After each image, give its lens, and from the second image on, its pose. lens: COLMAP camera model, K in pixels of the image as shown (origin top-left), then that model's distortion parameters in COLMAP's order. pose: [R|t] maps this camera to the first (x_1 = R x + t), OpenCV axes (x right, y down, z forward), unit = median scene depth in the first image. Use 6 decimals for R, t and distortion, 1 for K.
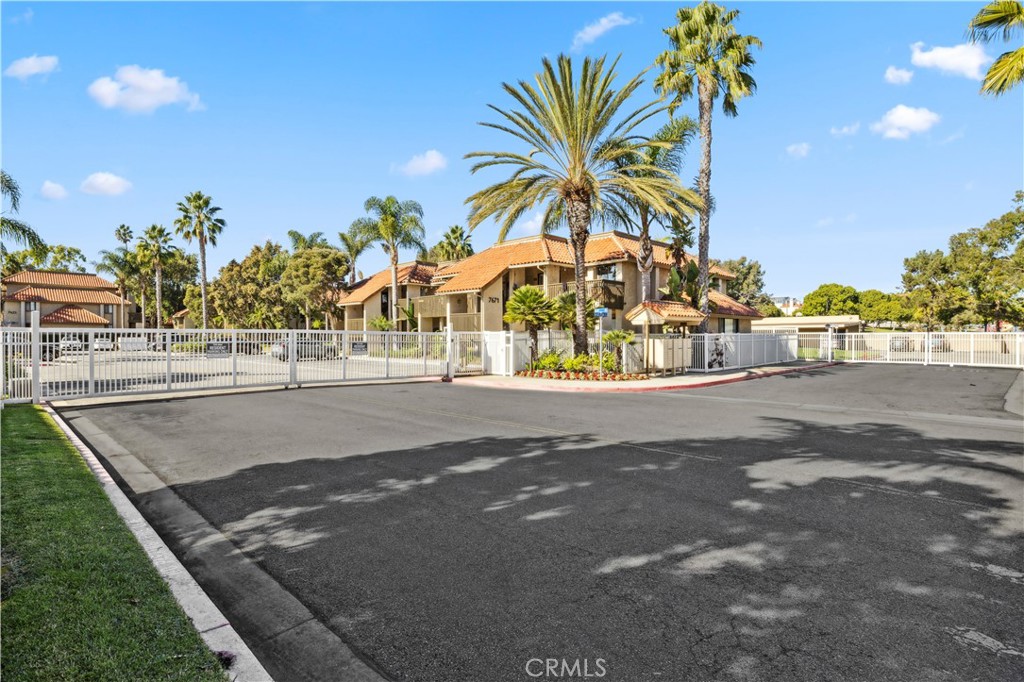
lens RADIAL K [[529.1, 0, 512.0], [0, 529.1, 341.0], [0, 0, 1]] dist [-0.001761, -0.000752]
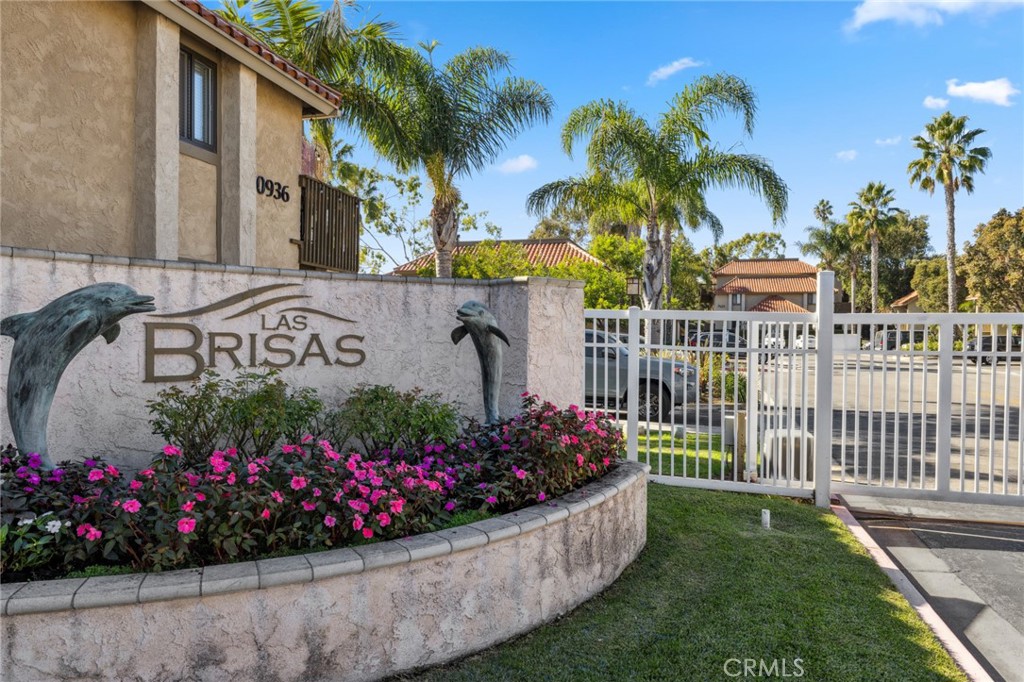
lens RADIAL K [[636.0, 0, 512.0], [0, 636.0, 341.0], [0, 0, 1]] dist [-0.000894, -0.000283]
pose [[0.484413, 0.018560, -0.874642, -0.132779], [-0.015932, 0.999796, 0.012392, 0.000062], [0.874694, 0.007932, 0.484610, 0.122308]]
